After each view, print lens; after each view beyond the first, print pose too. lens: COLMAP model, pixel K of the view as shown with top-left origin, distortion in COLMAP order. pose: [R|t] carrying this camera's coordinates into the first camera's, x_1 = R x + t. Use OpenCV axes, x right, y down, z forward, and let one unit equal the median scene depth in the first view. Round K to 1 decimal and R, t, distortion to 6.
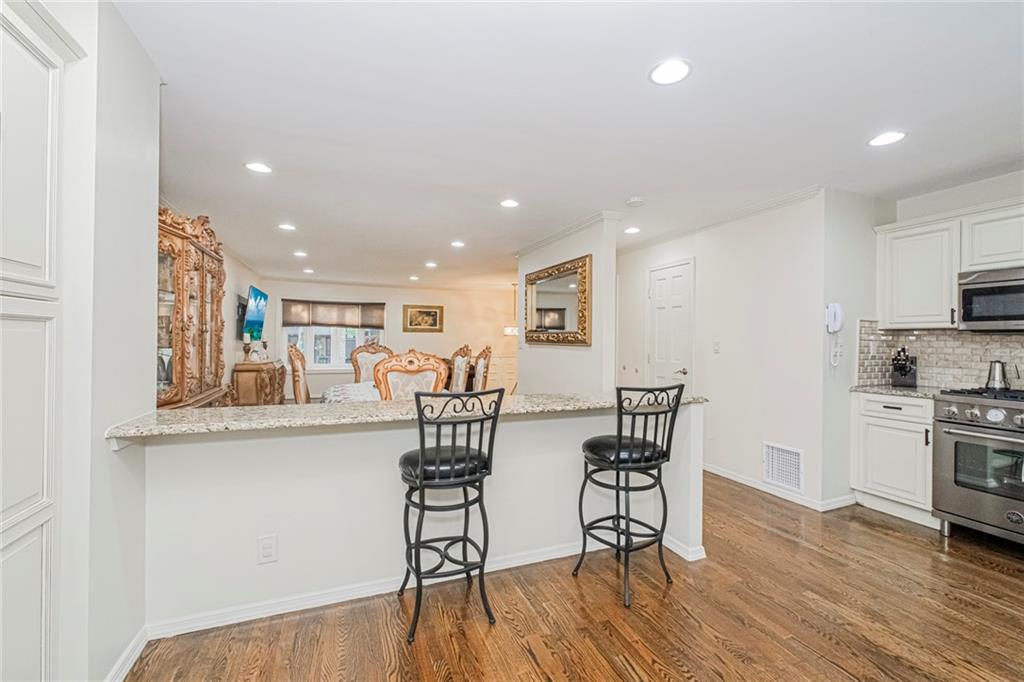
lens RADIAL K [[427.1, 0, 514.4], [0, 427.1, 337.1], [0, 0, 1]] dist [0.000267, 0.000067]
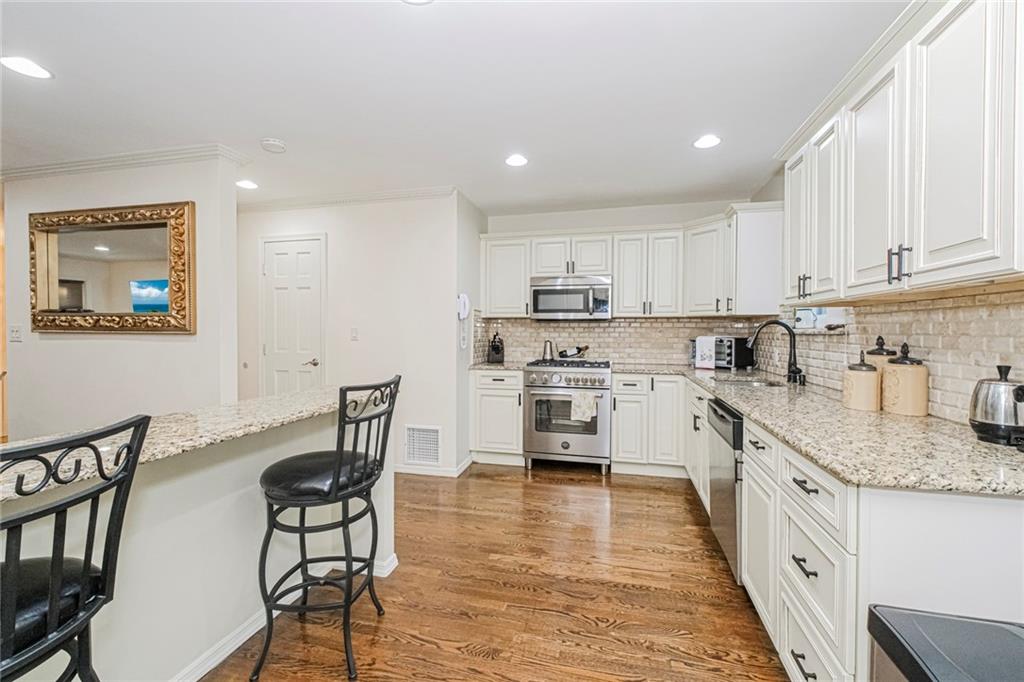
lens RADIAL K [[427.8, 0, 512.6], [0, 427.8, 338.0], [0, 0, 1]] dist [-0.001708, -0.000273]
pose [[0.587413, -0.018535, 0.809075, -0.103247], [-0.003858, 0.999662, 0.025703, 0.008667], [-0.809278, -0.018219, 0.587143, 0.213821]]
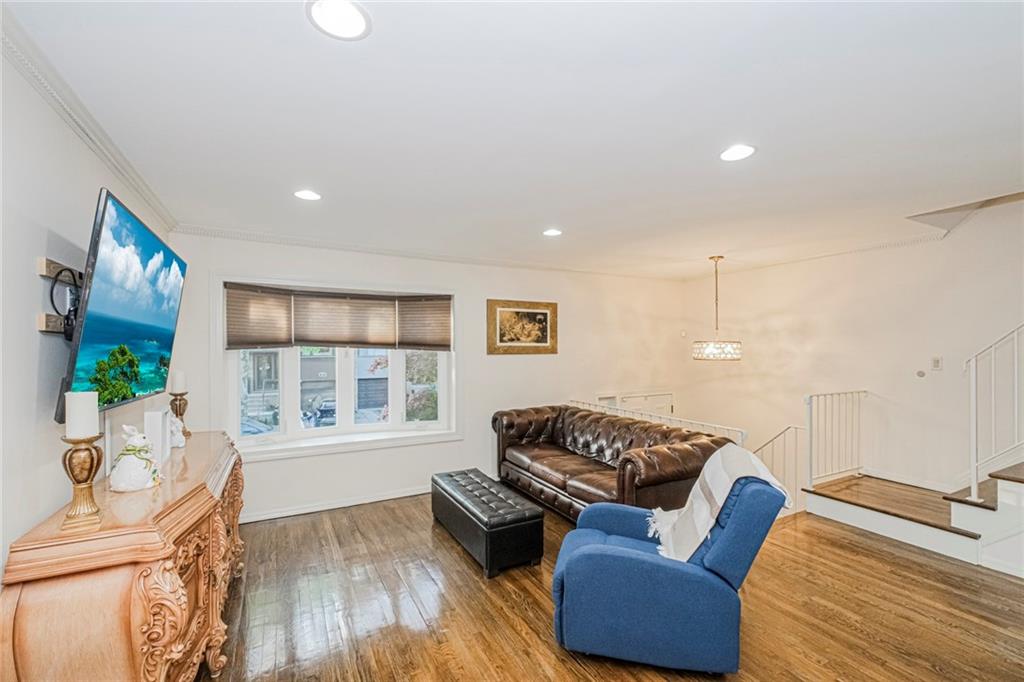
lens RADIAL K [[436.8, 0, 517.5], [0, 436.8, 353.2], [0, 0, 1]] dist [-0.001558, -0.000102]
pose [[0.993918, -0.014577, 0.109155, -0.817342], [0.013377, 0.999842, 0.011712, -0.056530], [-0.109308, -0.010181, 0.993956, 1.448476]]
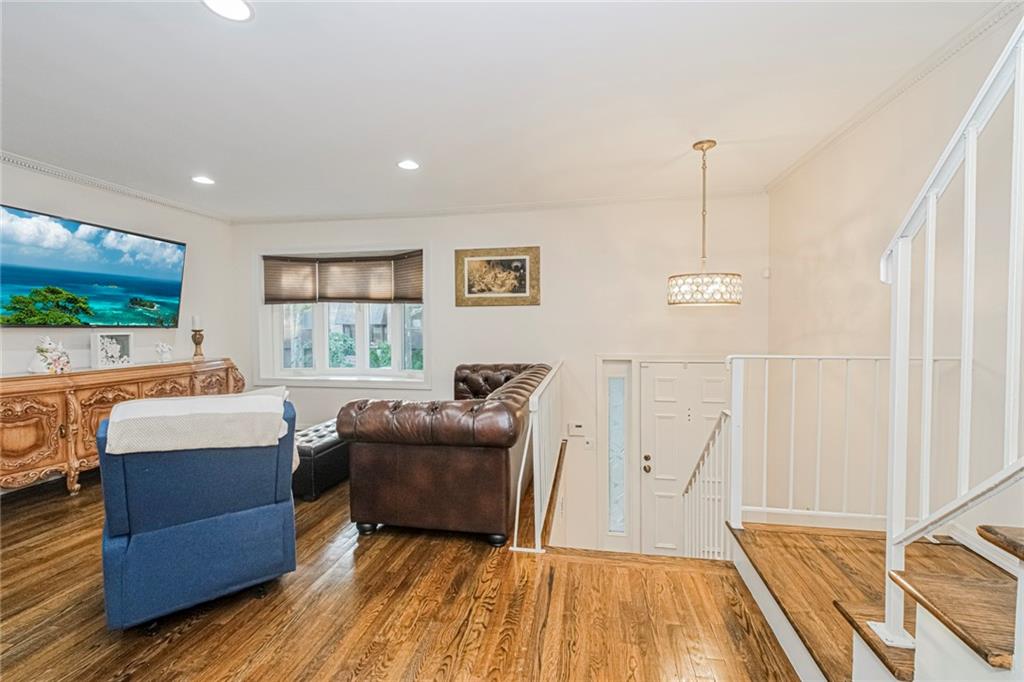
lens RADIAL K [[427.8, 0, 512.6], [0, 427.8, 338.0], [0, 0, 1]] dist [-0.001708, -0.000273]
pose [[0.845887, -0.000064, -0.533363, 0.142476], [0.015369, 0.999588, 0.024254, 0.034970], [0.533141, -0.028713, 0.845539, 1.818934]]
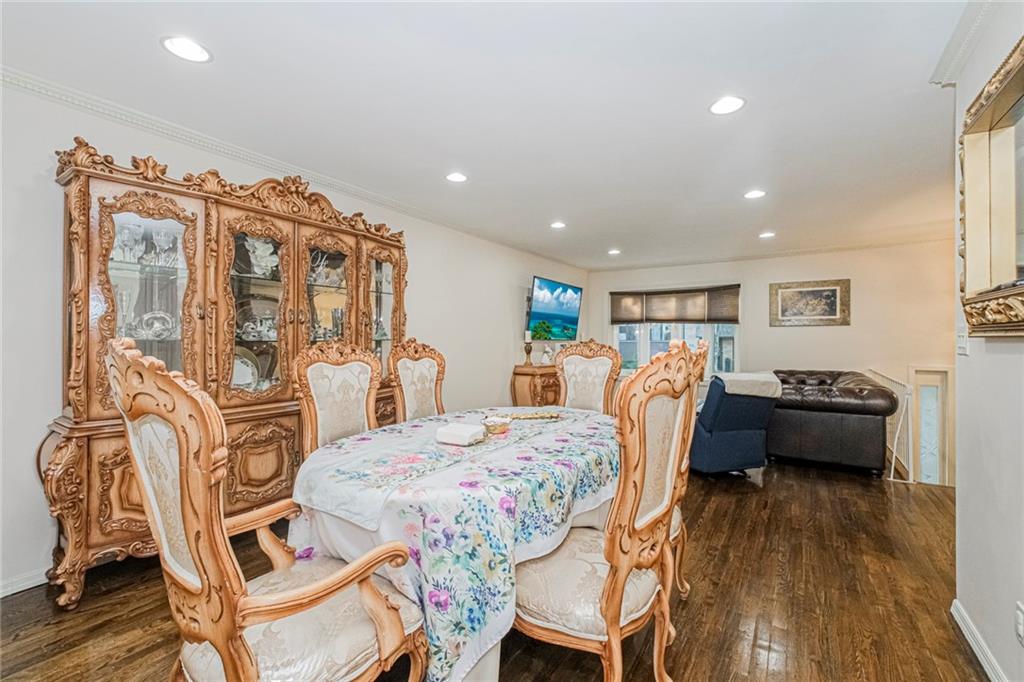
lens RADIAL K [[427.8, 0, 512.6], [0, 427.8, 338.0], [0, 0, 1]] dist [-0.001708, -0.000273]
pose [[0.560056, -0.010948, -0.828383, 0.152182], [0.004842, 0.999939, -0.009942, 0.027019], [0.828441, 0.001557, 0.560075, 0.942361]]
